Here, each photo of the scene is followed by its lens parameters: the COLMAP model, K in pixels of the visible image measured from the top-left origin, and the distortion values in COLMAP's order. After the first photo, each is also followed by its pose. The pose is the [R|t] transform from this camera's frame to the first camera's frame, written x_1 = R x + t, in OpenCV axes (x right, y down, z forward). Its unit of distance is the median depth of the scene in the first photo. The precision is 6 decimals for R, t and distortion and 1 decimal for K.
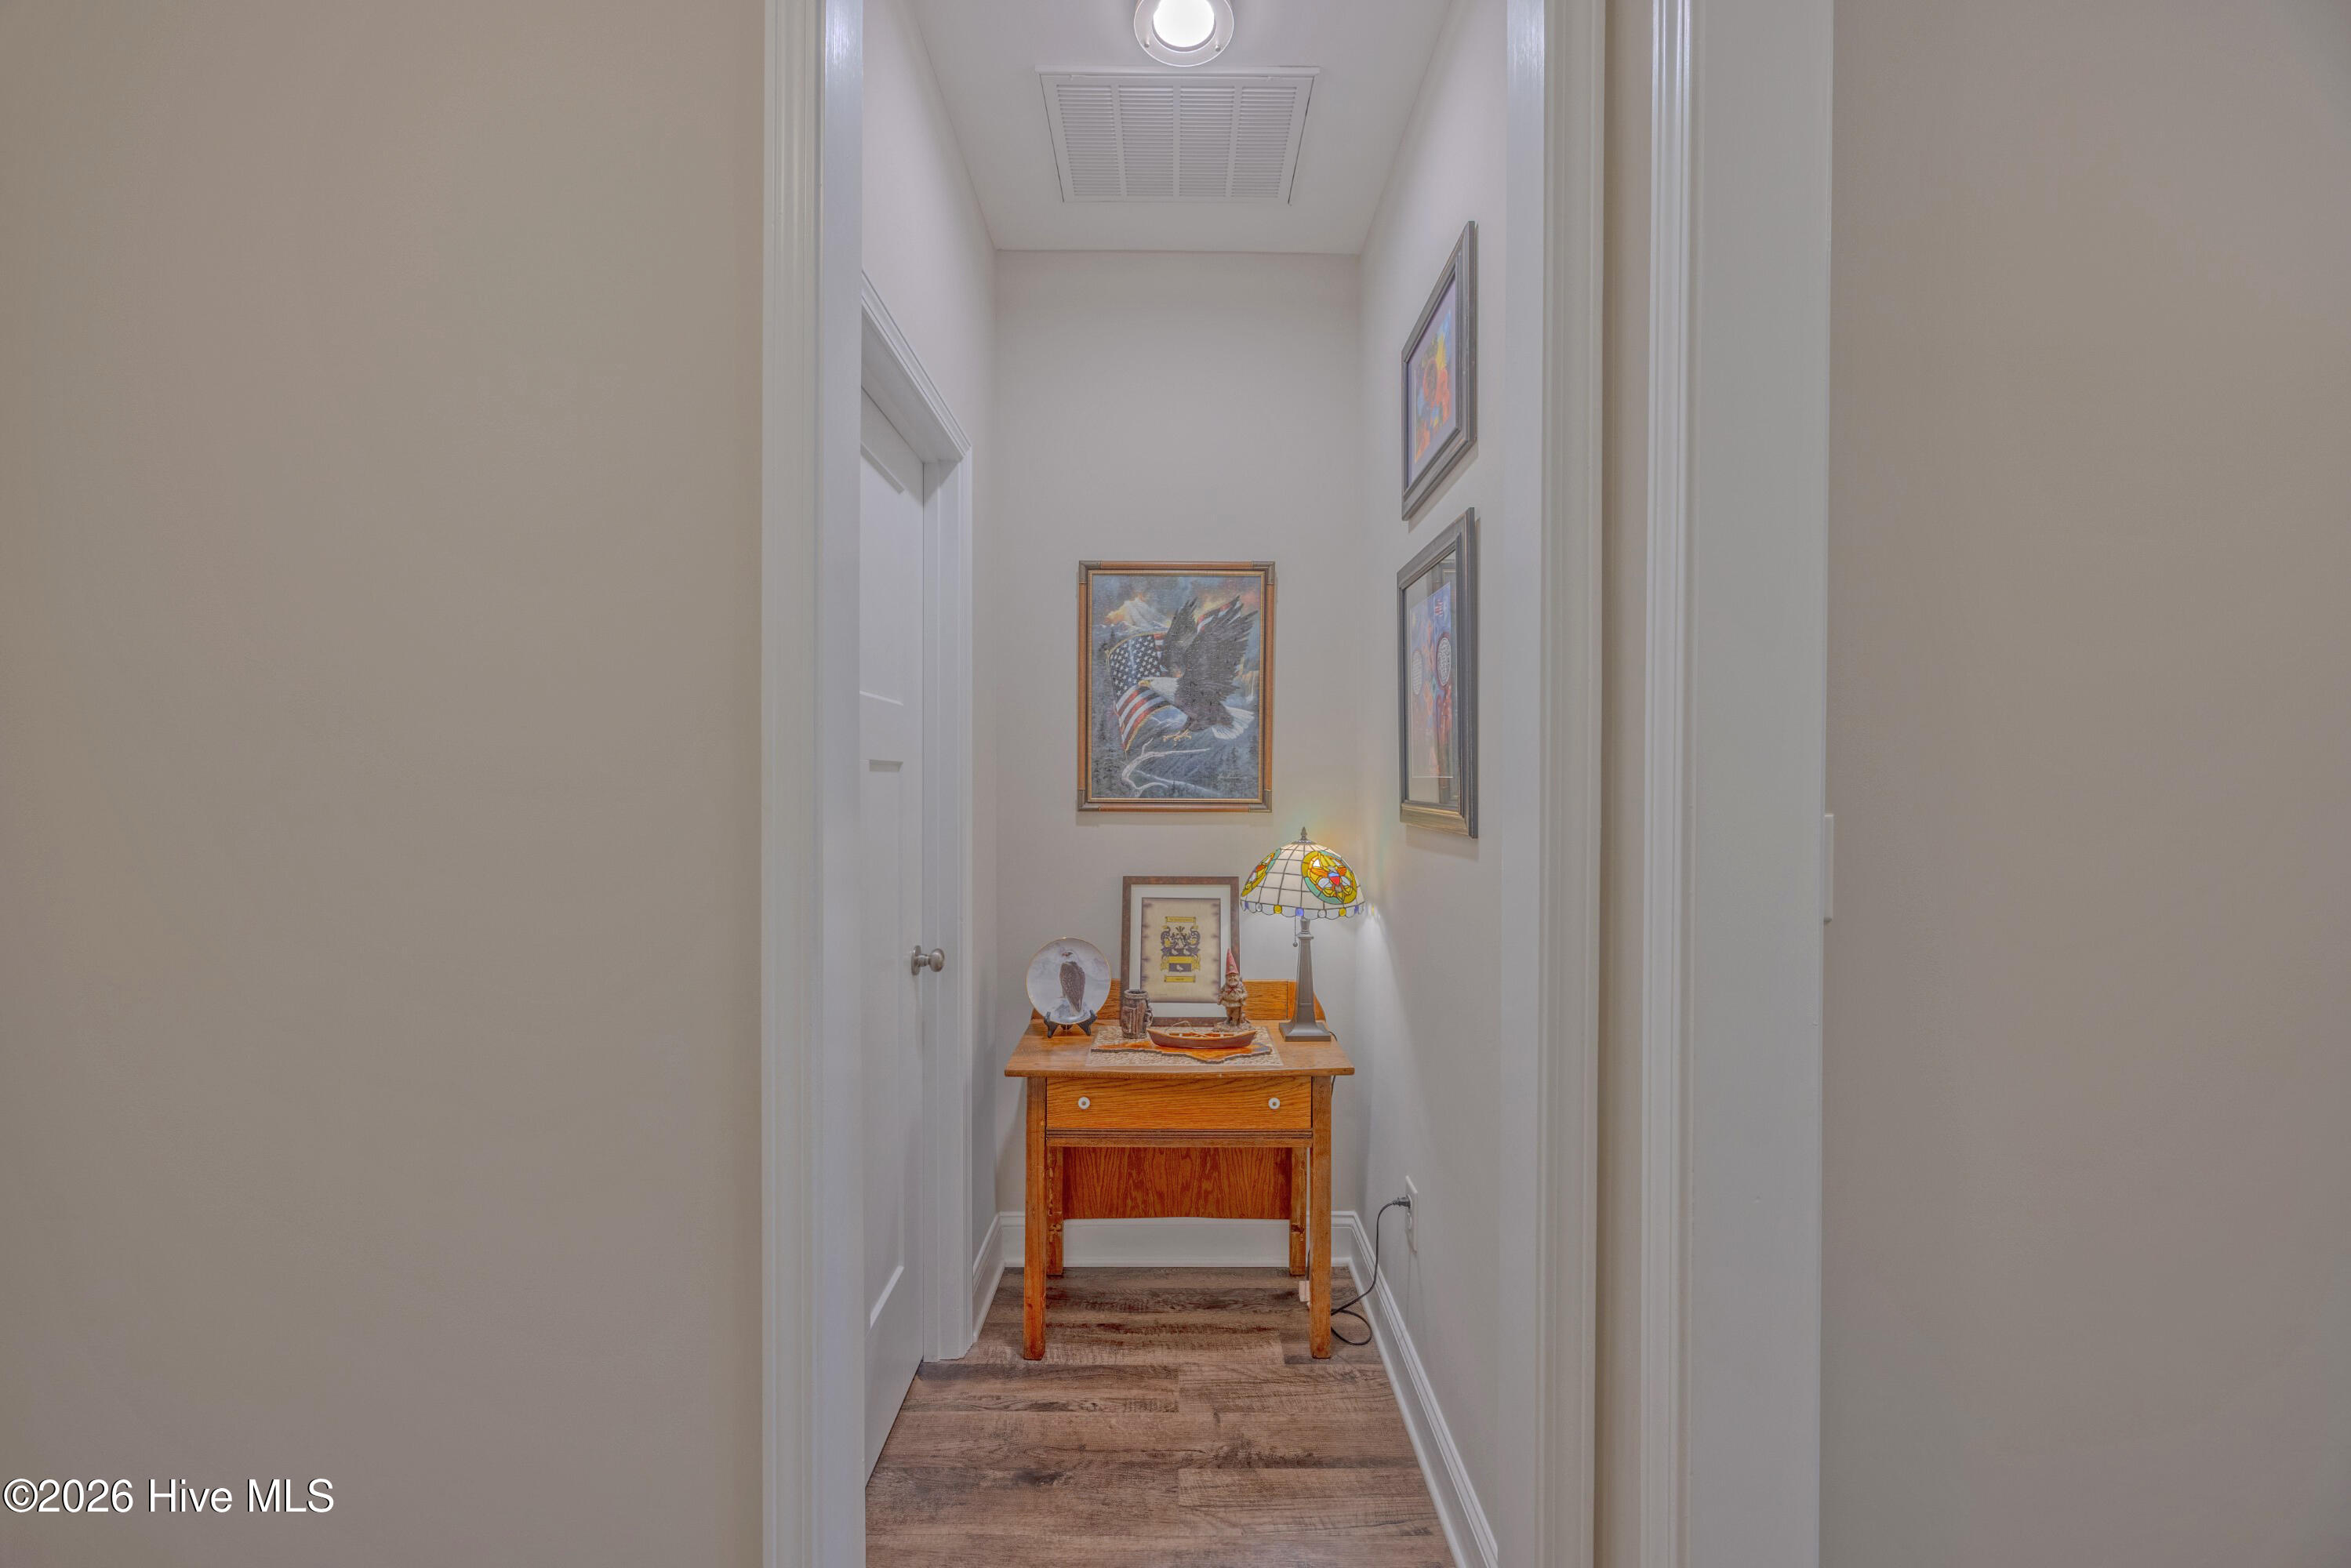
lens RADIAL K [[894.4, 0, 1179.2], [0, 894.4, 777.1], [0, 0, 1]] dist [-0.004902, 0.000309]
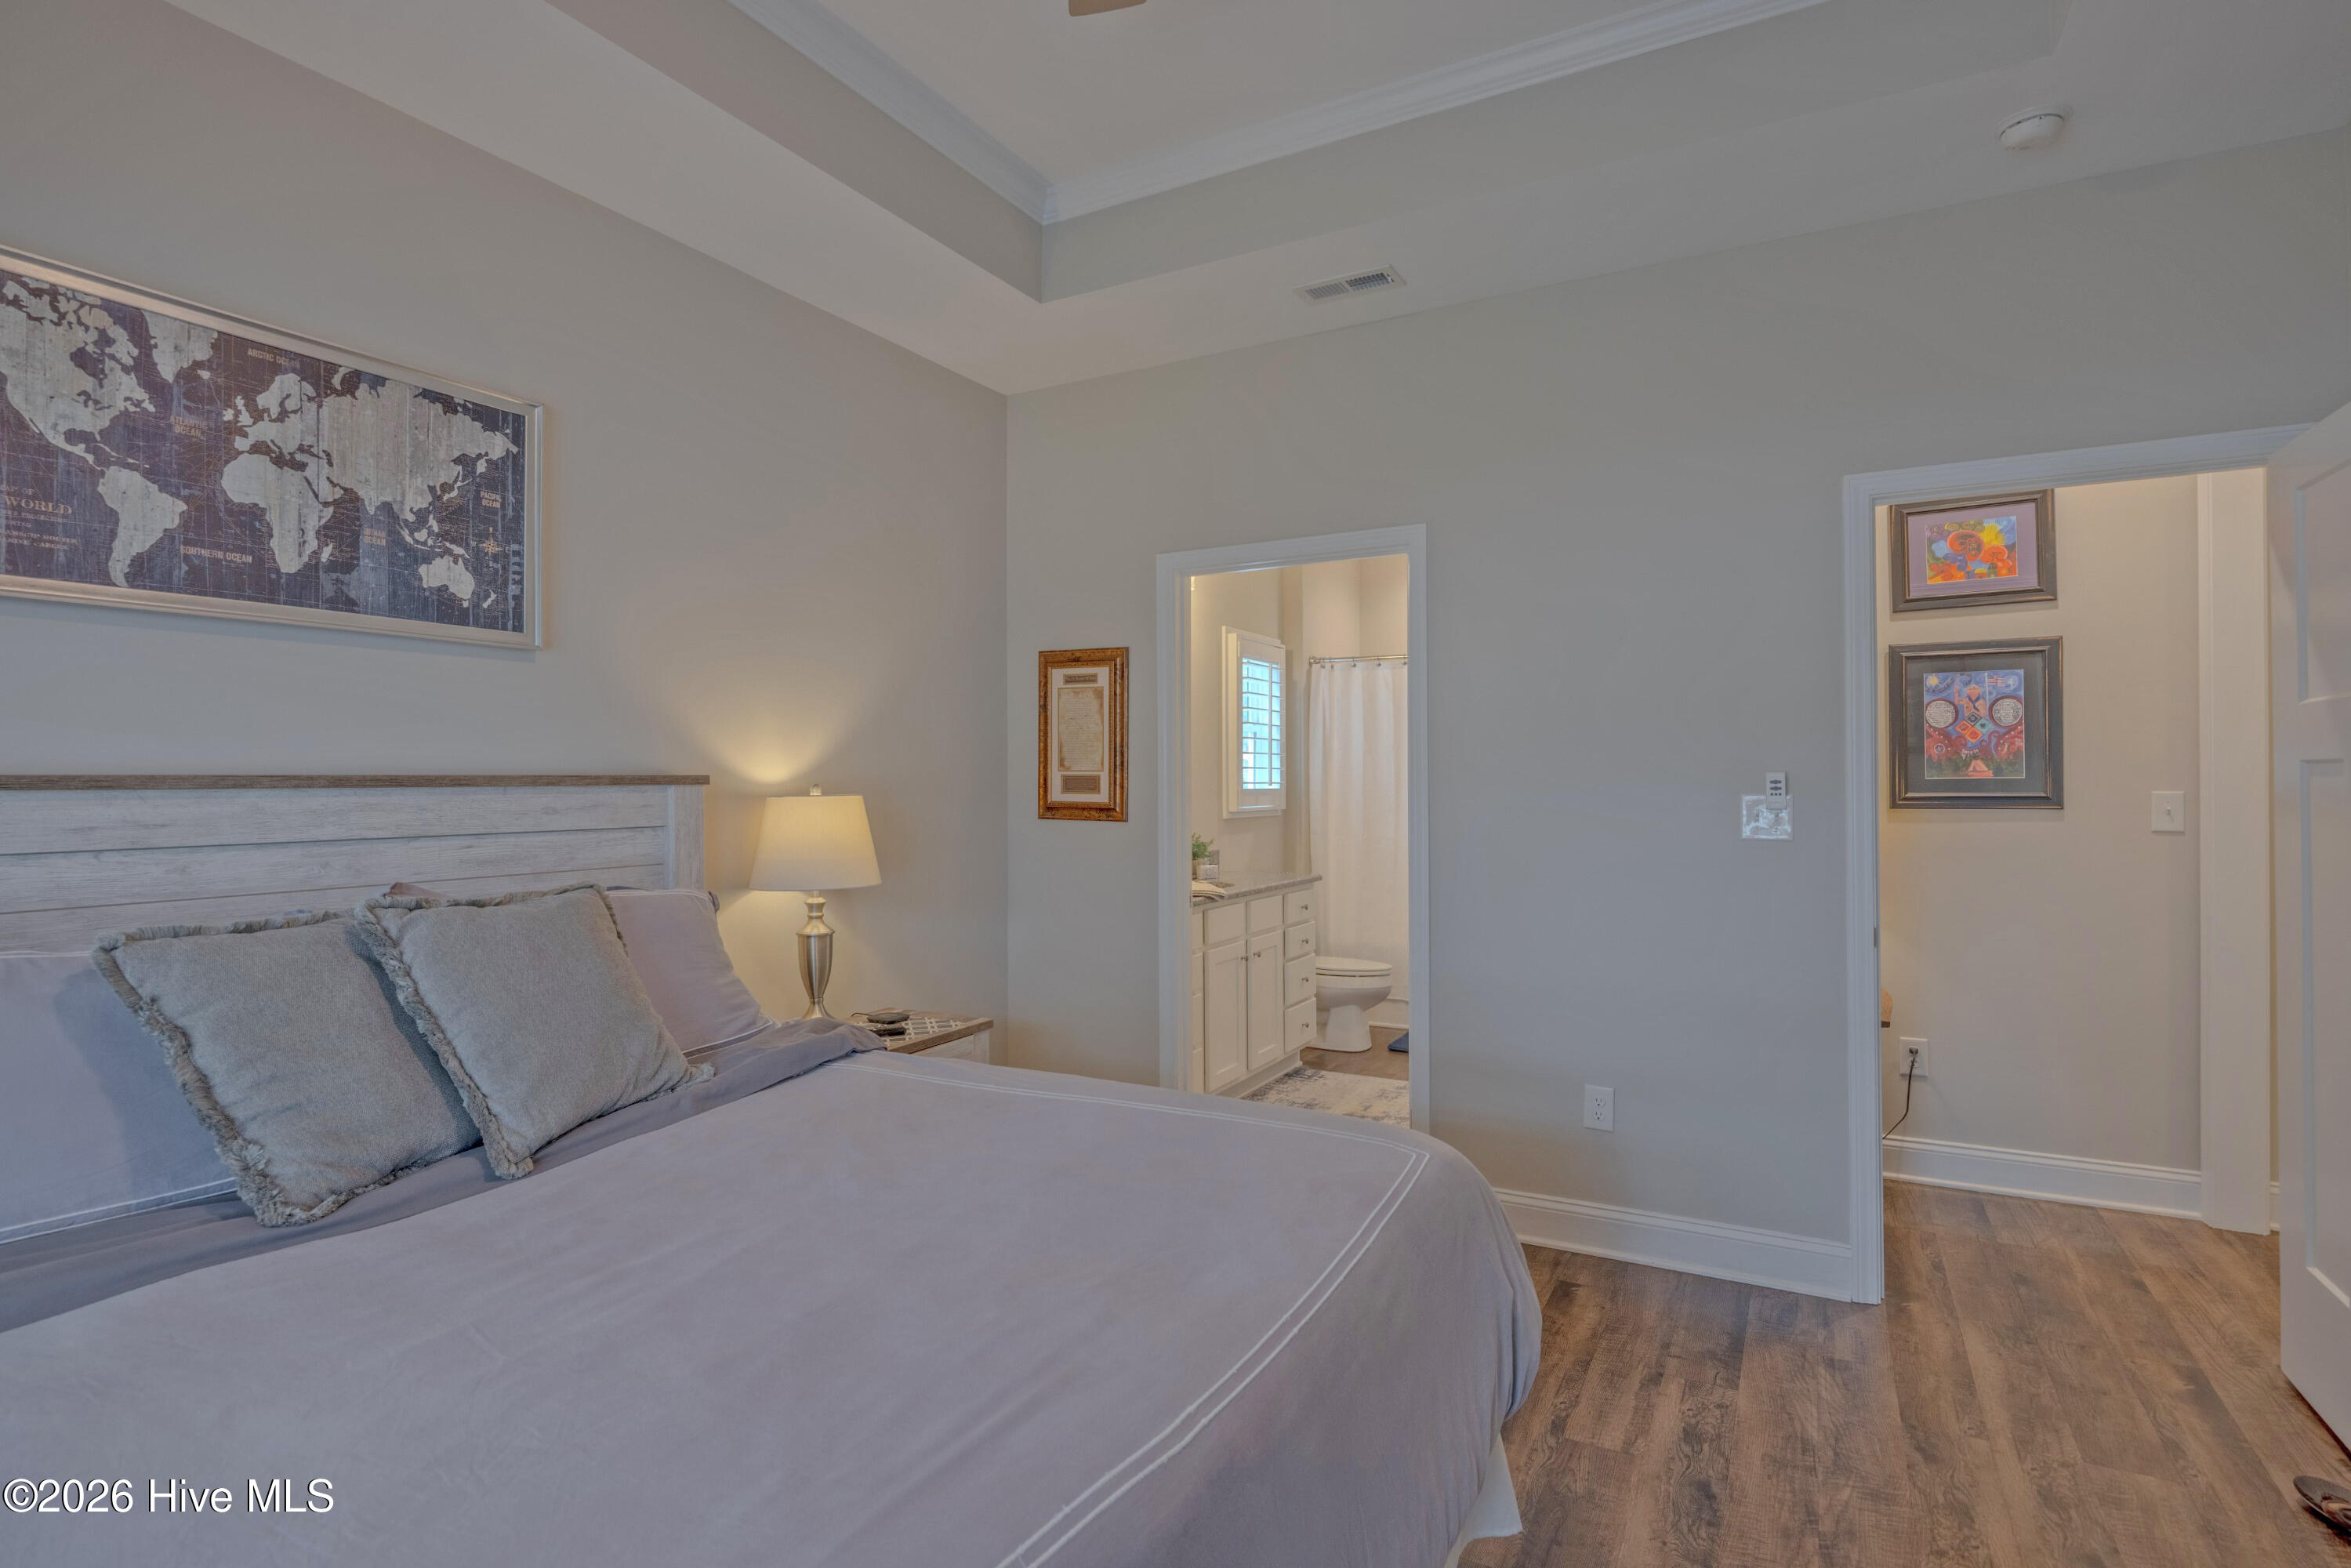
lens RADIAL K [[1143.3, 0, 1168.8], [0, 1143.3, 785.2], [0, 0, 1]] dist [-0.016243, 0.000750]
pose [[0.488860, 0.004318, 0.872352, -2.410864], [0.008103, 0.999922, -0.009491, 0.020826], [-0.872325, 0.011708, 0.488787, 1.323361]]
